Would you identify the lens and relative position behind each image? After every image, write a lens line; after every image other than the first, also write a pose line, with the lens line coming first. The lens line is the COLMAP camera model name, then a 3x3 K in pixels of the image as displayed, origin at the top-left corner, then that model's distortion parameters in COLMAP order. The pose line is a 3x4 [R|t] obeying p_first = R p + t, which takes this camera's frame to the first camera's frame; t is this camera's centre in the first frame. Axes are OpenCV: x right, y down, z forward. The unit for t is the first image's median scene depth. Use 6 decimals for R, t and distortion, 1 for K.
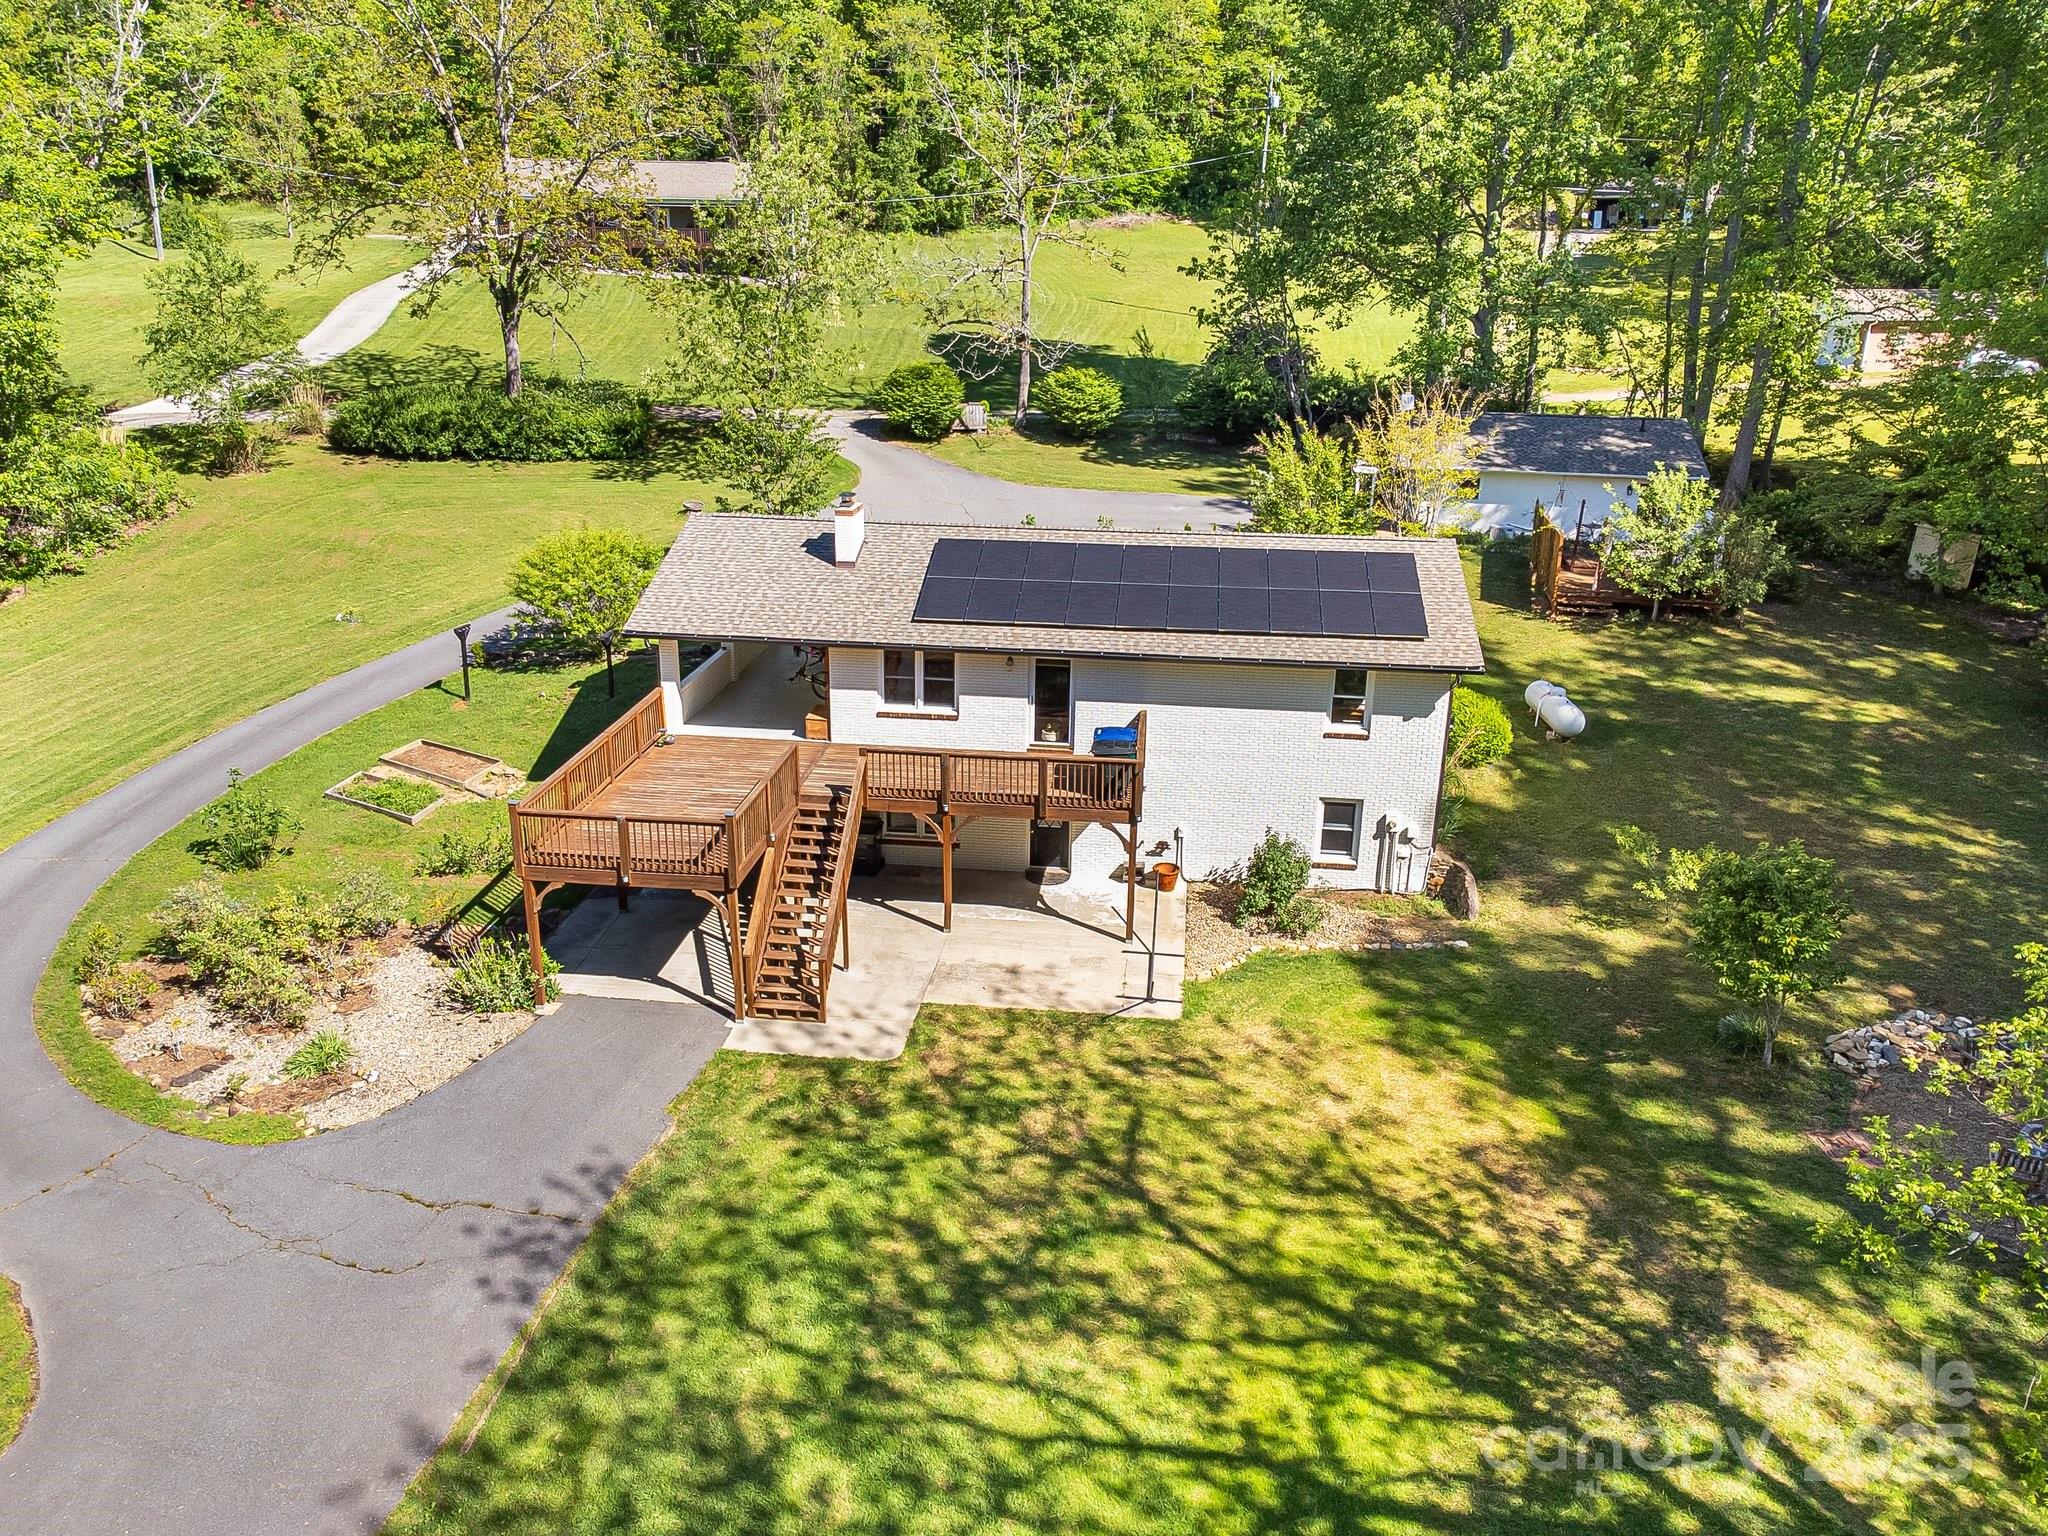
lens RADIAL K [[1461.8, 0, 1024.0], [0, 1461.8, 768.0], [0, 0, 1]] dist [0.061696, -0.004640]
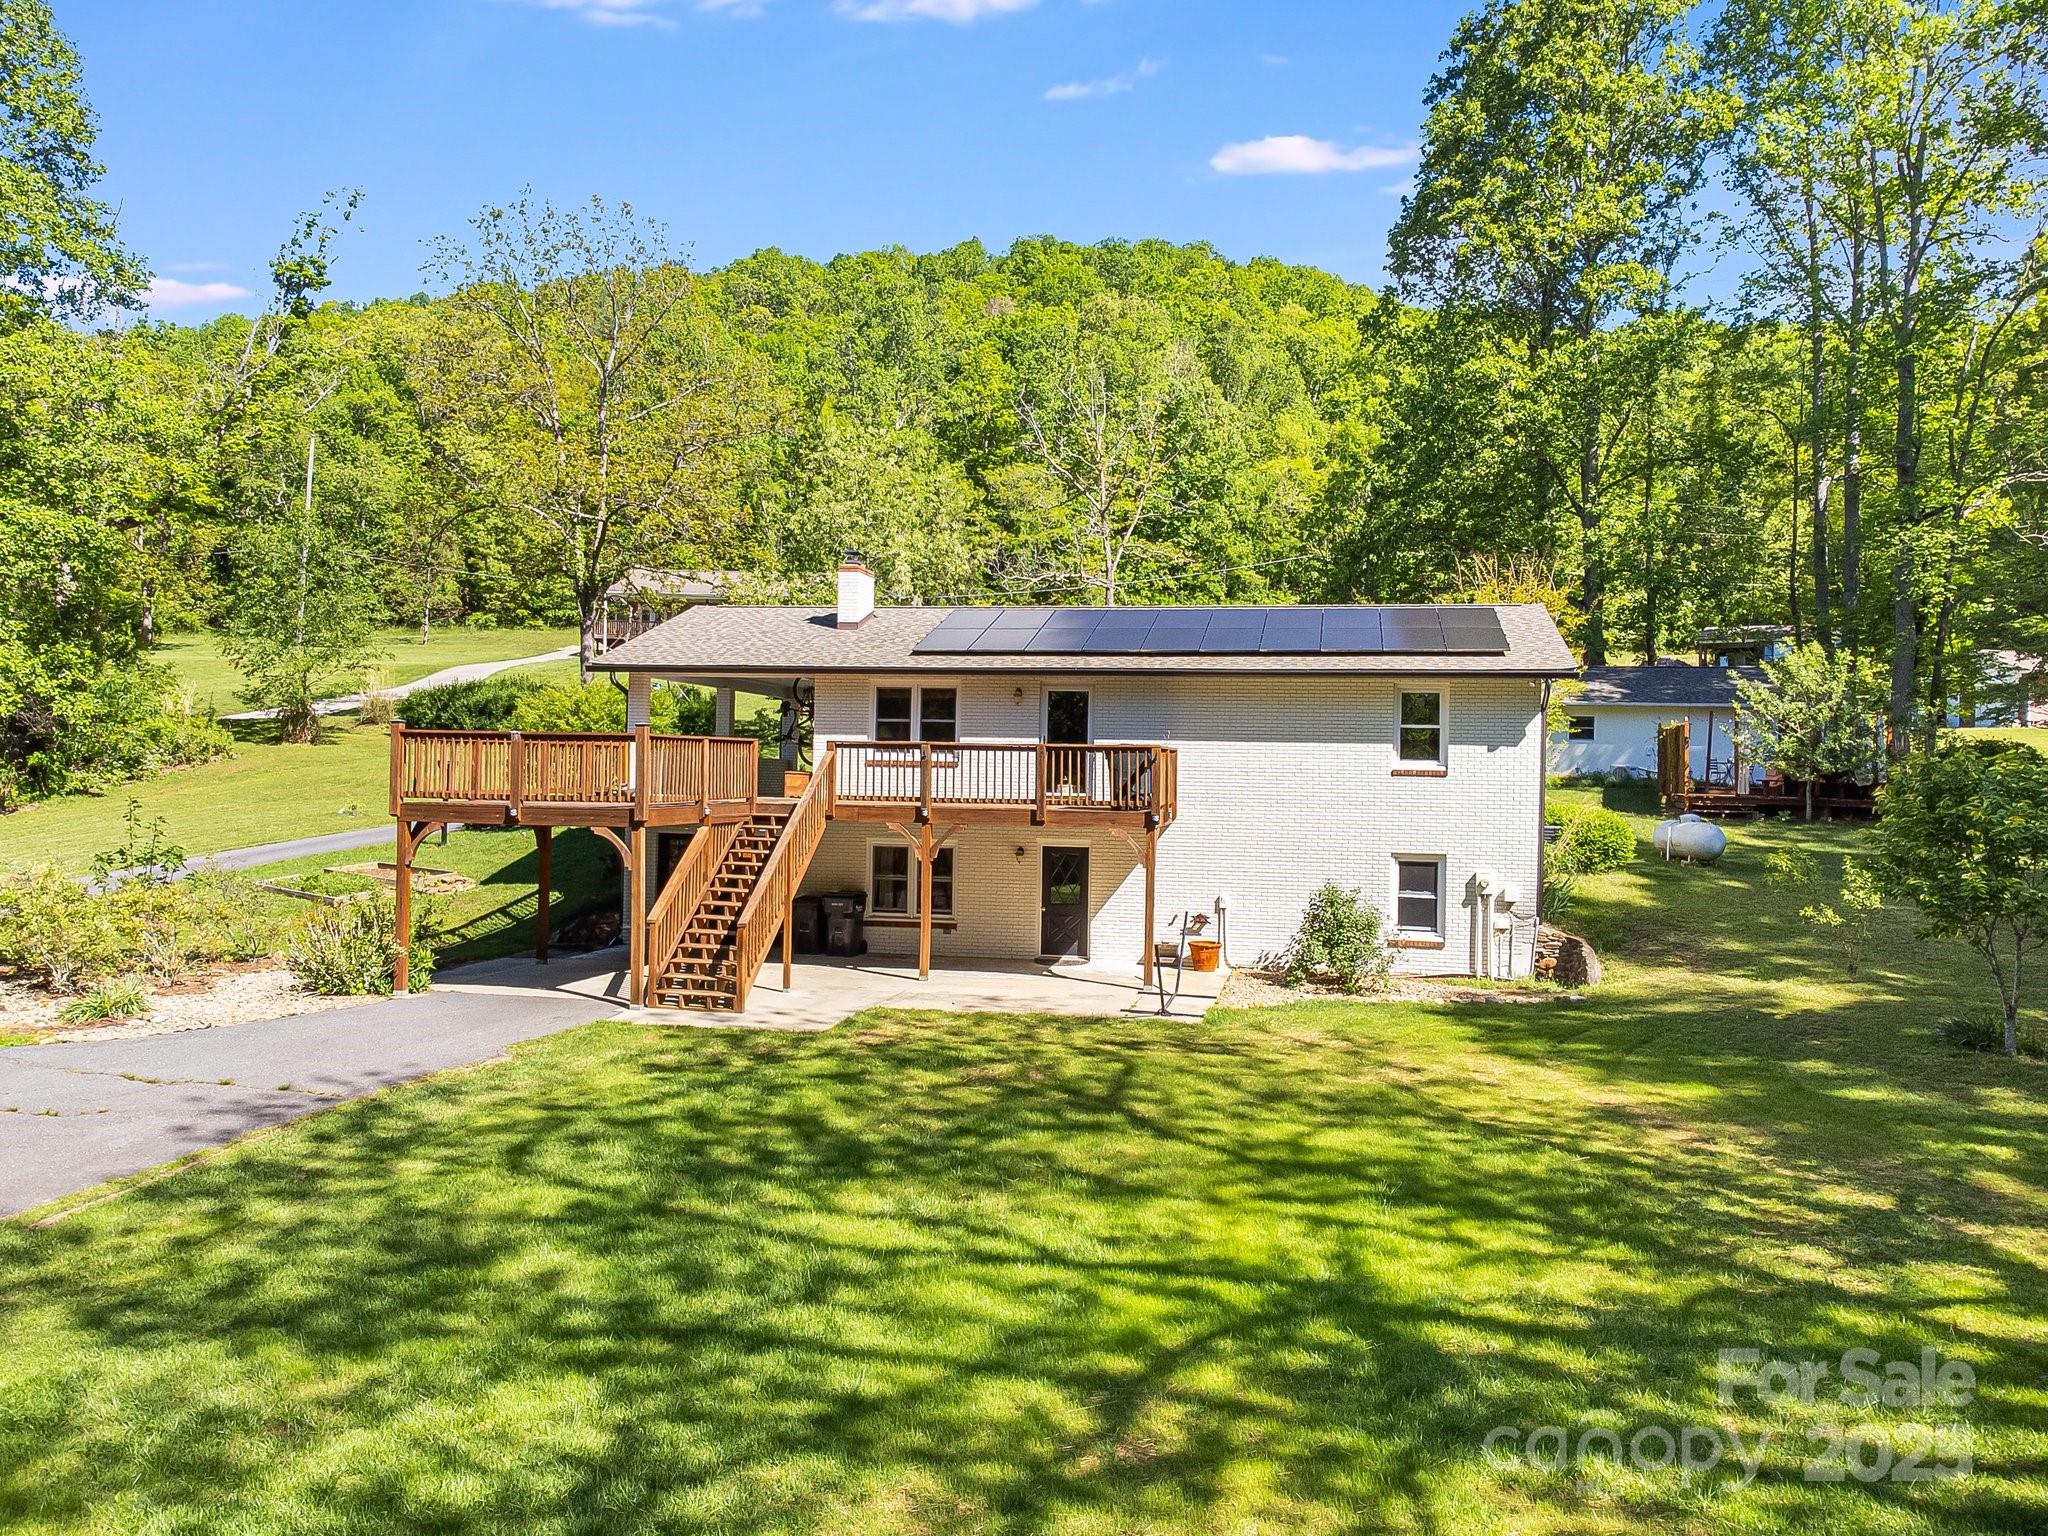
lens RADIAL K [[1506.0, 0, 1016.7], [0, 1506.0, 788.1], [0, 0, 1]] dist [0.071719, 0.004385]
pose [[0.996447, 0.007845, -0.083858, 0.064944], [-0.034456, 0.946490, -0.320888, 0.269226], [0.076854, 0.322637, 0.943398, 0.177529]]
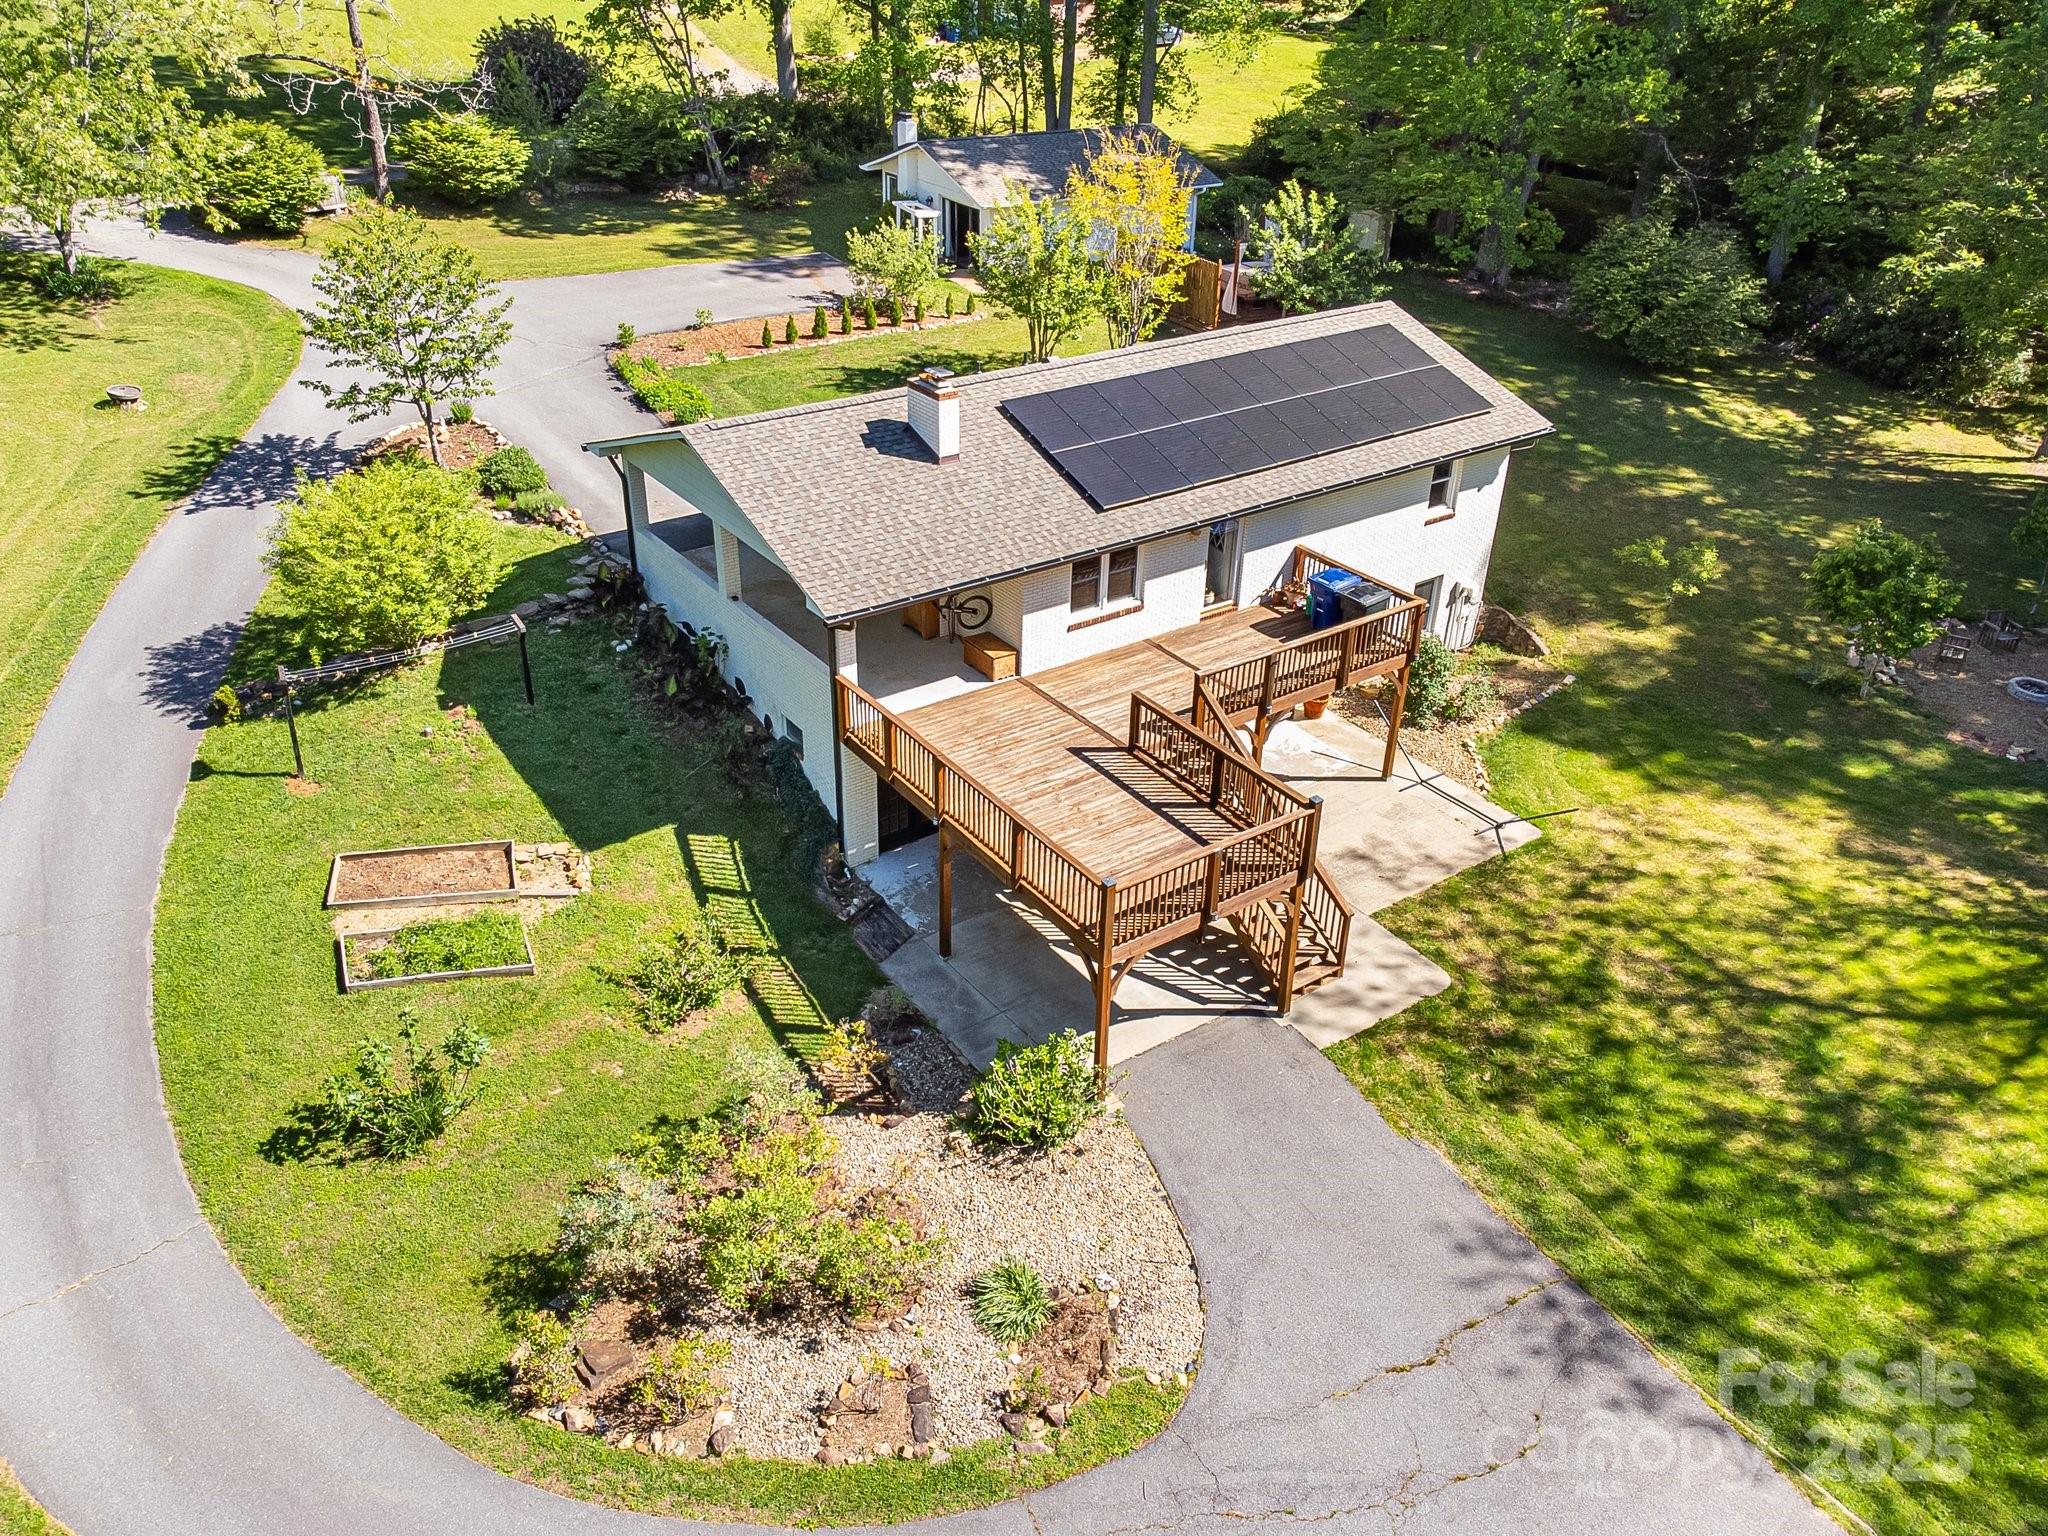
lens RADIAL K [[1455.9, 0, 1024.0], [0, 1455.9, 768.0], [0, 0, 1]] dist [0.001875, 0.001125]
pose [[0.759994, -0.340172, 0.553797, -0.627613], [0.217499, 0.936076, 0.276507, -0.204645], [-0.612456, -0.089693, 0.785400, 0.362147]]
